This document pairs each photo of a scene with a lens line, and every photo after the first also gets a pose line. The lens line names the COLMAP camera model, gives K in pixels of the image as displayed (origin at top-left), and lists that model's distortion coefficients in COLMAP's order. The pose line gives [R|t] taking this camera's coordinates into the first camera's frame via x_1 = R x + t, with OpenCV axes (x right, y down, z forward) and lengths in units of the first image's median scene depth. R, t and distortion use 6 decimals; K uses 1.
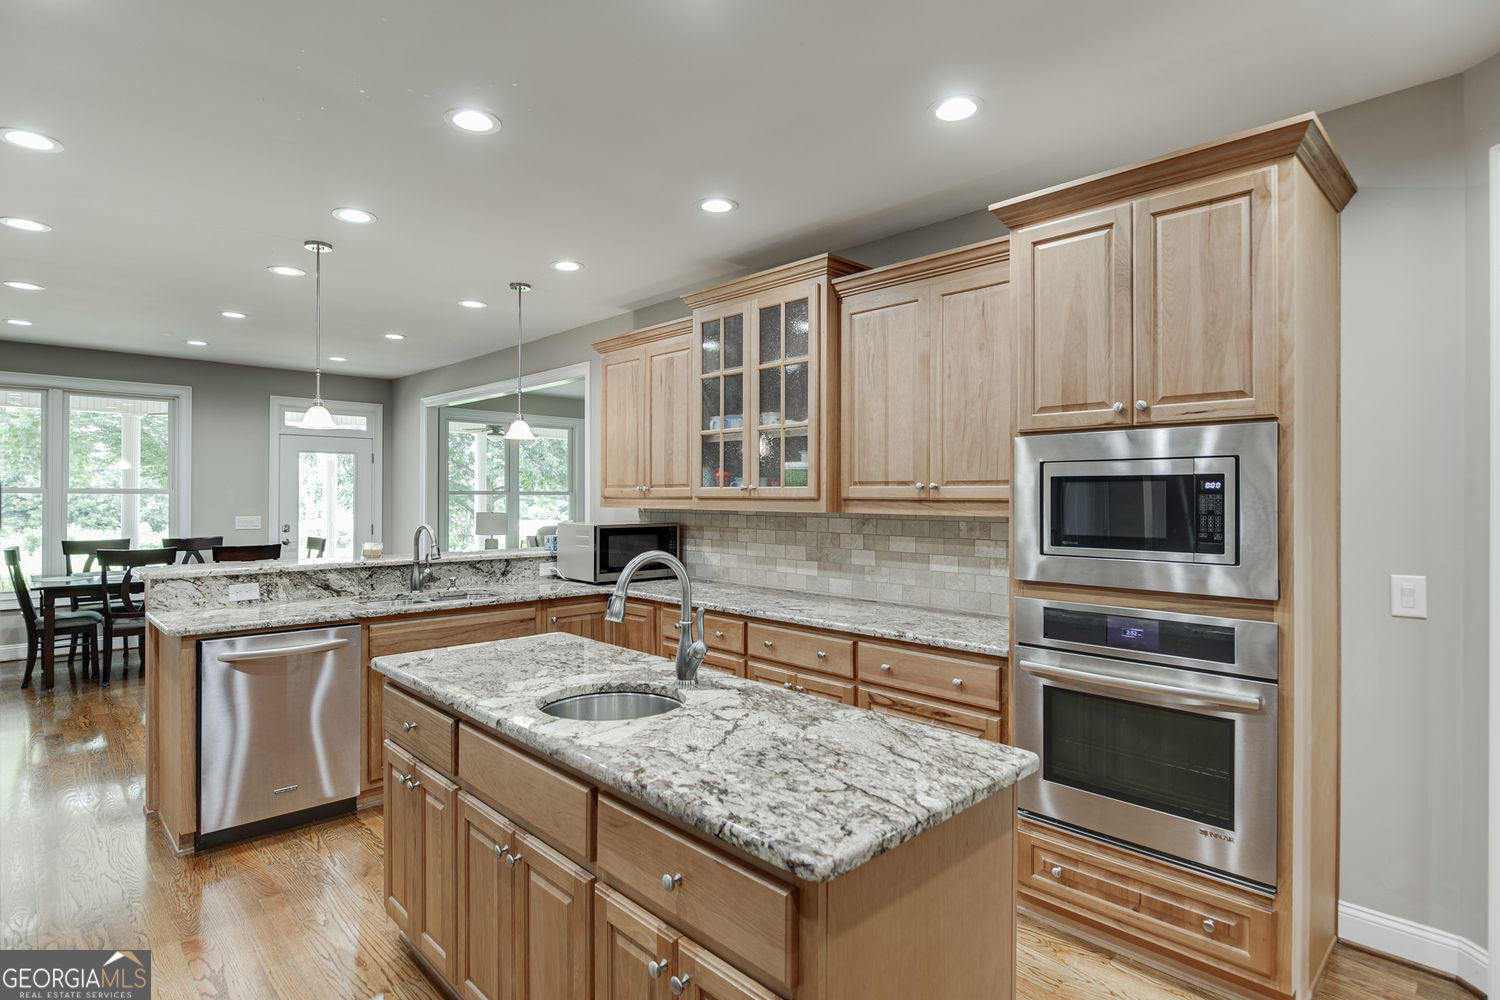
lens RADIAL K [[761.9, 0, 757.4], [0, 761.9, 492.7], [0, 0, 1]] dist [-0.004397, -0.001415]
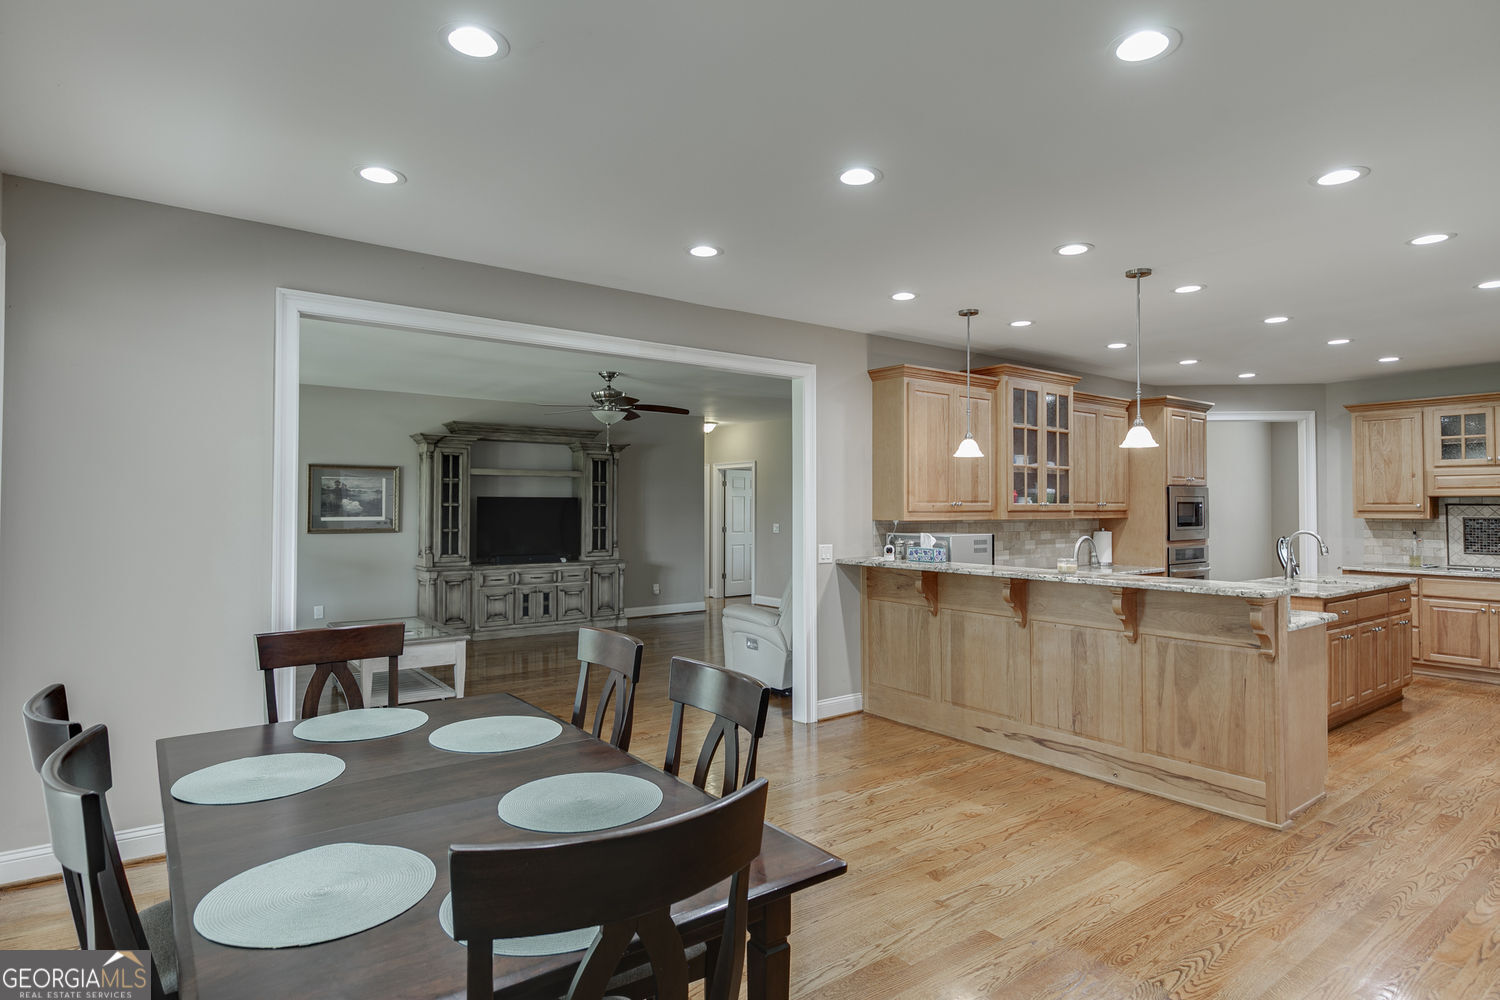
lens RADIAL K [[811.8, 0, 749.2], [0, 811.8, 488.9], [0, 0, 1]] dist [0.006818, -0.004895]
pose [[0.130897, 0.016204, 0.991264, -2.152392], [-0.005075, 0.999864, -0.015674, -0.010246], [-0.991383, -0.002979, 0.130961, 1.694667]]
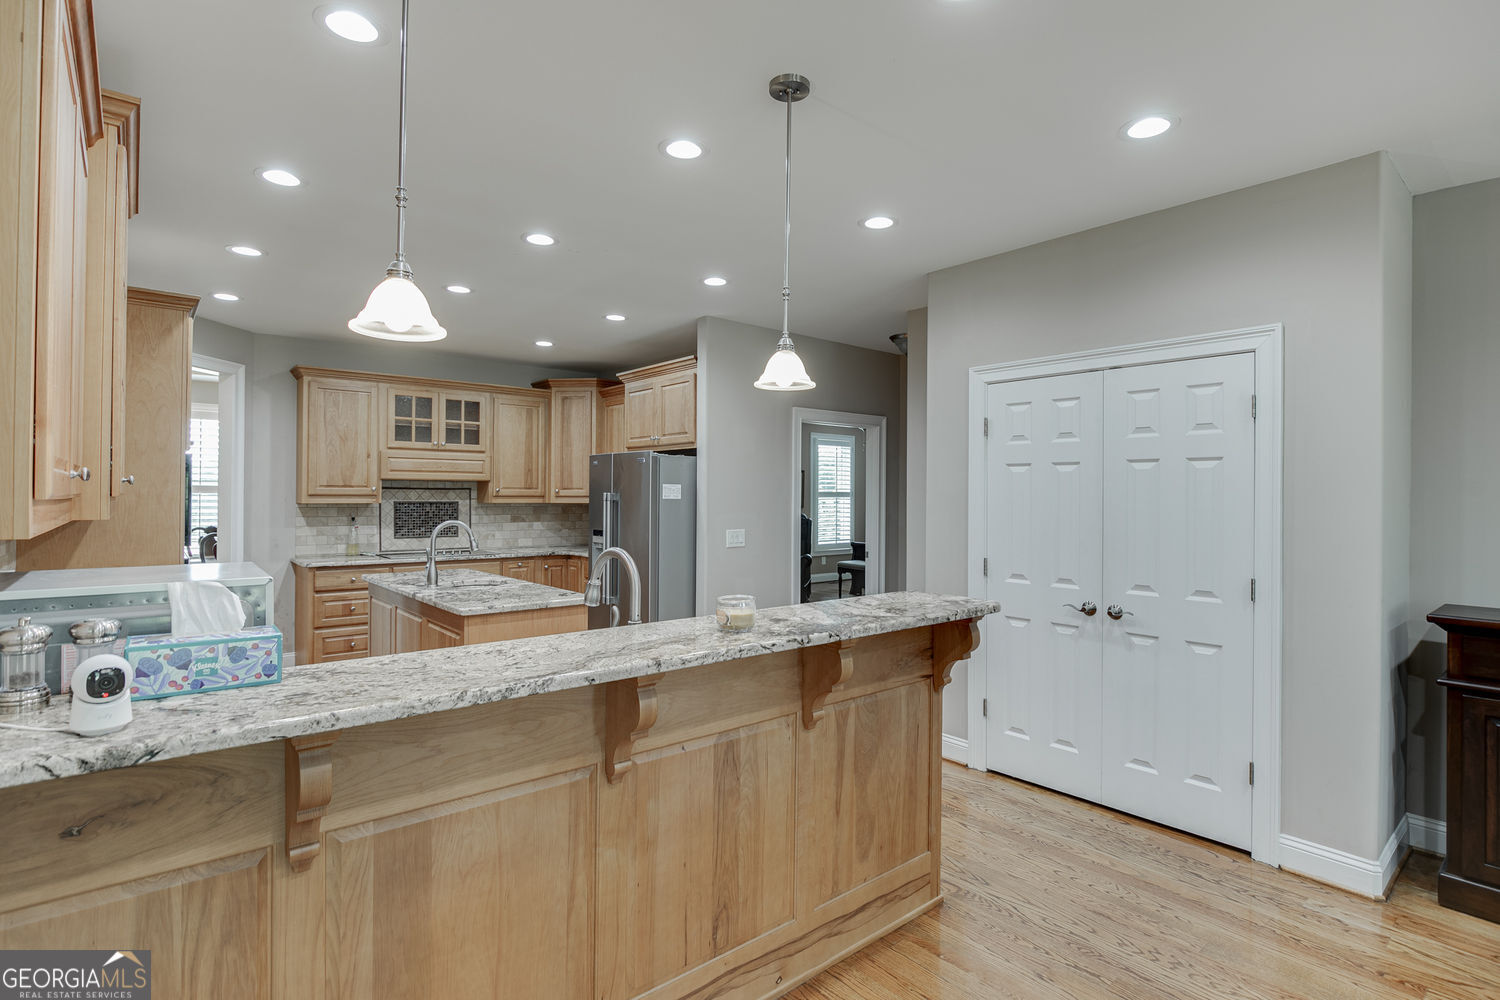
lens RADIAL K [[737.0, 0, 751.5], [0, 737.0, 493.8], [0, 0, 1]] dist [-0.011400, 0.001203]
pose [[-0.996367, -0.010827, 0.084475, -0.739885], [-0.011284, 0.999924, -0.004938, 0.002552], [-0.084416, -0.005873, -0.996413, 1.939229]]
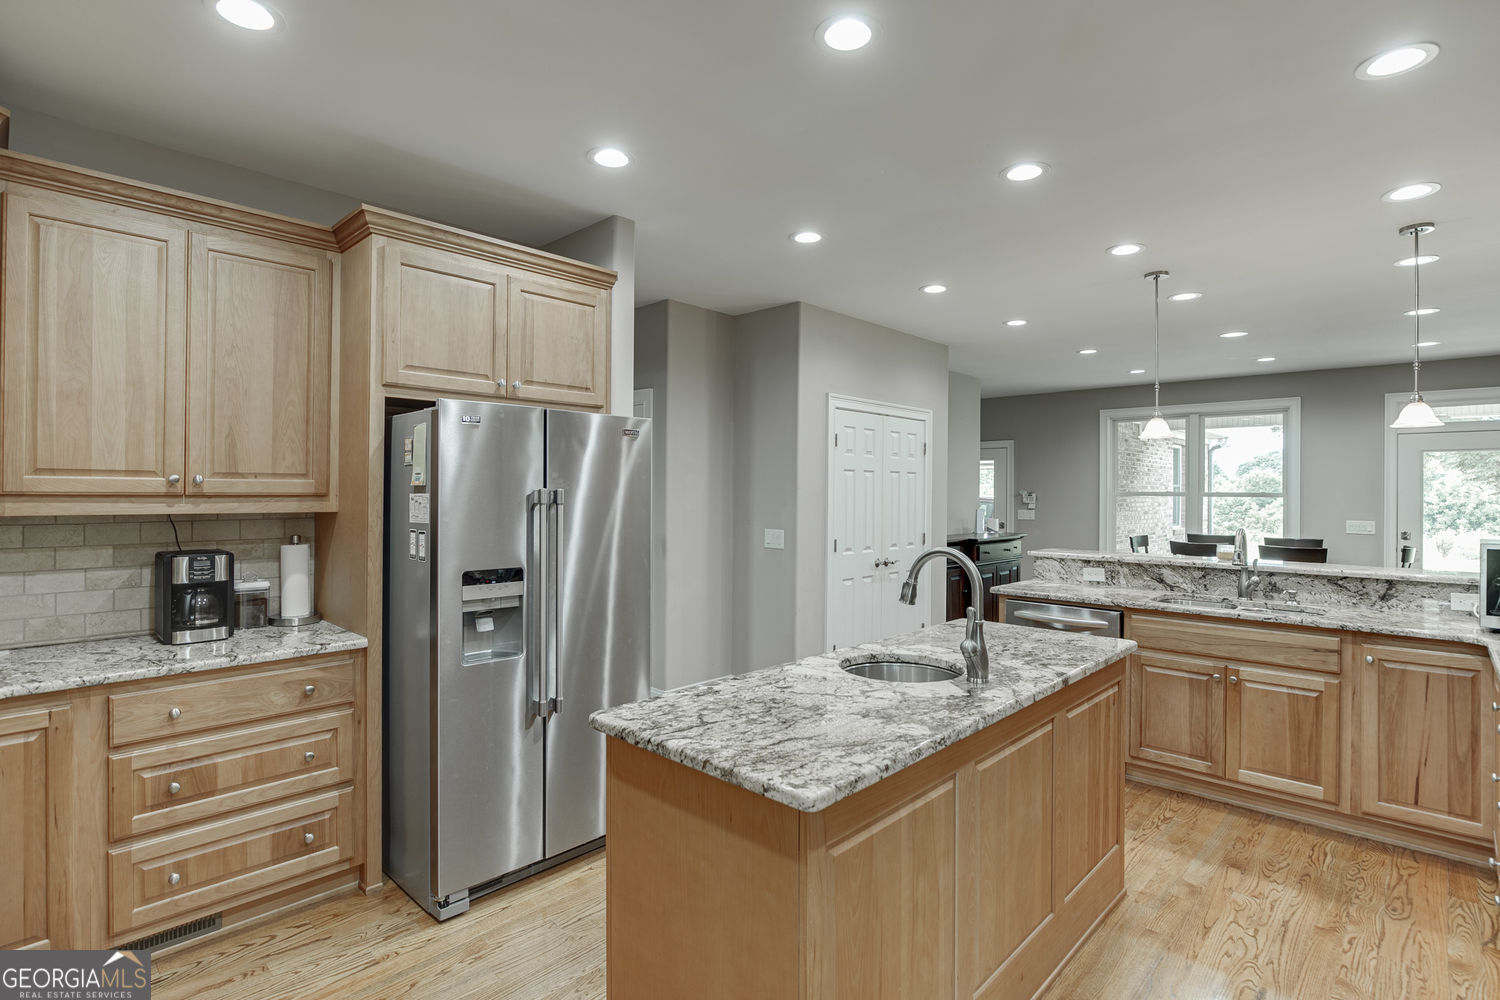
lens RADIAL K [[737.0, 0, 747.2], [0, 737.0, 487.6], [0, 0, 1]] dist [-0.011400, 0.001203]
pose [[0.041282, -0.009036, -0.999107, 0.581915], [-0.004484, 0.999947, -0.009229, 0.001521], [0.999137, 0.004861, 0.041240, 0.432953]]
